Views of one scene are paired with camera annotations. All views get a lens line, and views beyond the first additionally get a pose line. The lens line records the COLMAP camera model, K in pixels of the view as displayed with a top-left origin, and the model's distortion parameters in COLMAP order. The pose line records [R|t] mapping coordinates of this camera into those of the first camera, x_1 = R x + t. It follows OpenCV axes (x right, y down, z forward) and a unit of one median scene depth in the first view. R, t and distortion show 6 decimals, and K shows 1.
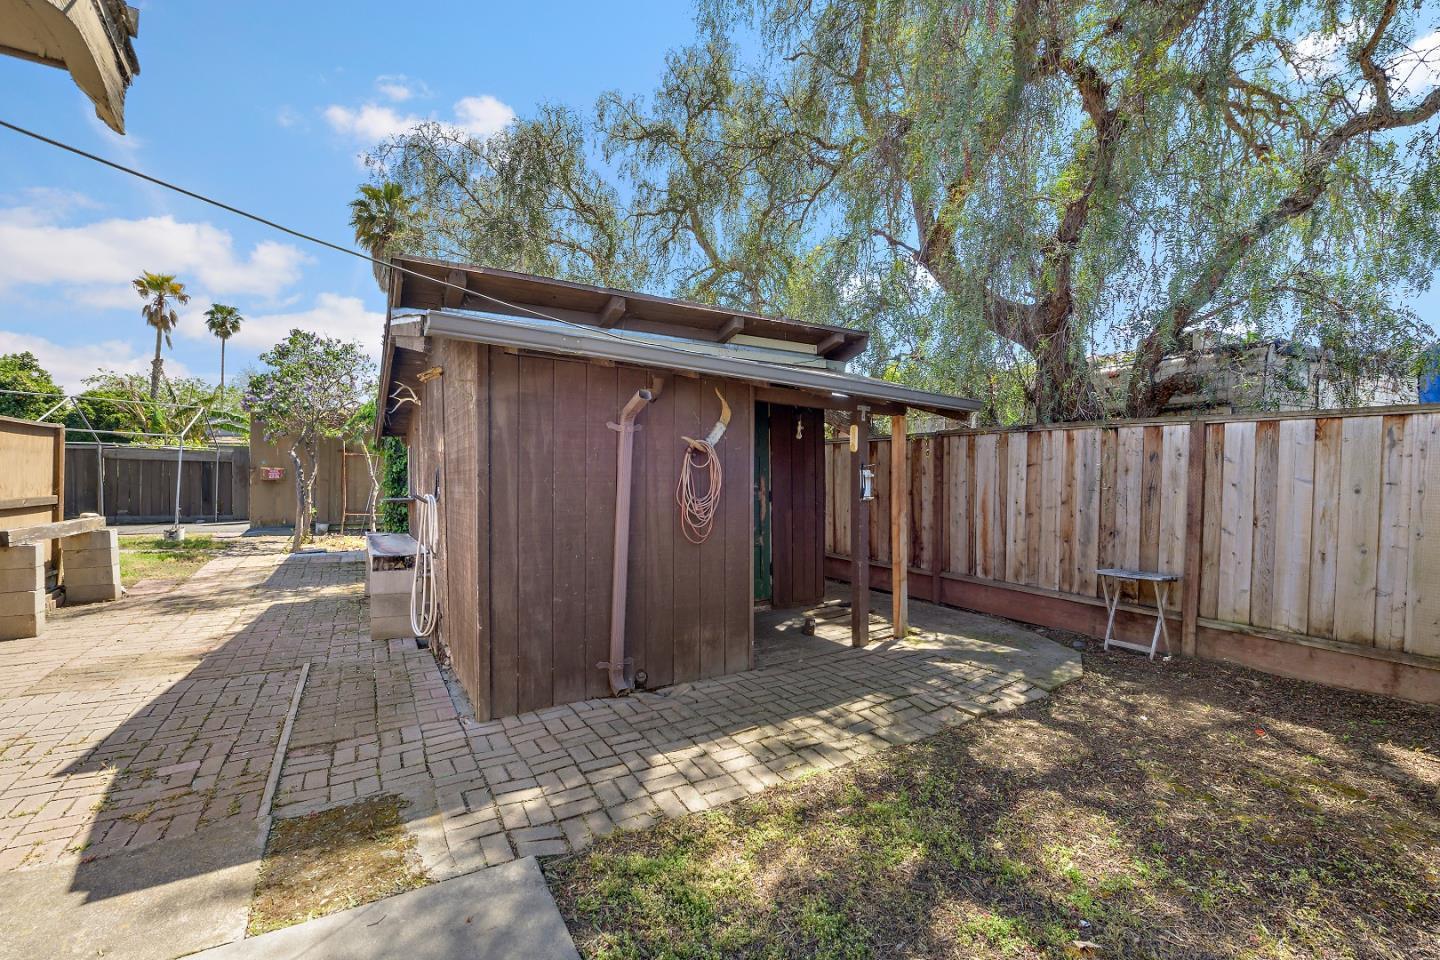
lens RADIAL K [[586.8, 0, 720.0], [0, 586.8, 480.0], [0, 0, 1]] dist [-0.000025, 0.000004]
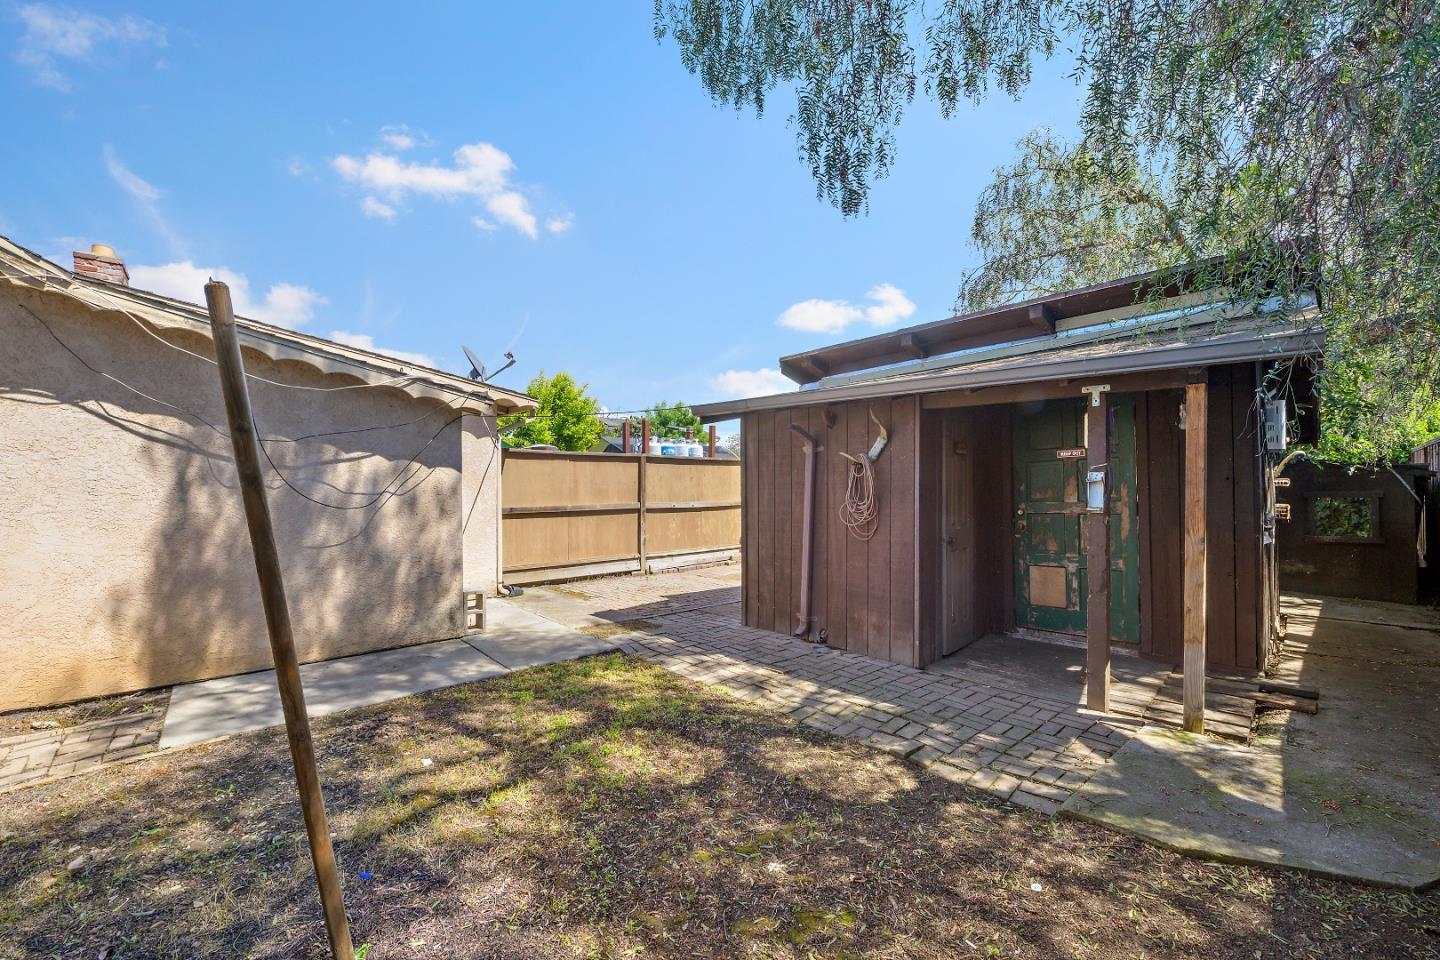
lens RADIAL K [[569.7, 0, 731.7], [0, 569.7, 483.8], [0, 0, 1]] dist [0.000061, 0.000022]
pose [[0.198415, -0.020109, -0.979912, 1.157493], [0.002549, 0.999797, -0.020001, 0.019357], [0.980115, 0.001471, 0.198426, 0.562011]]
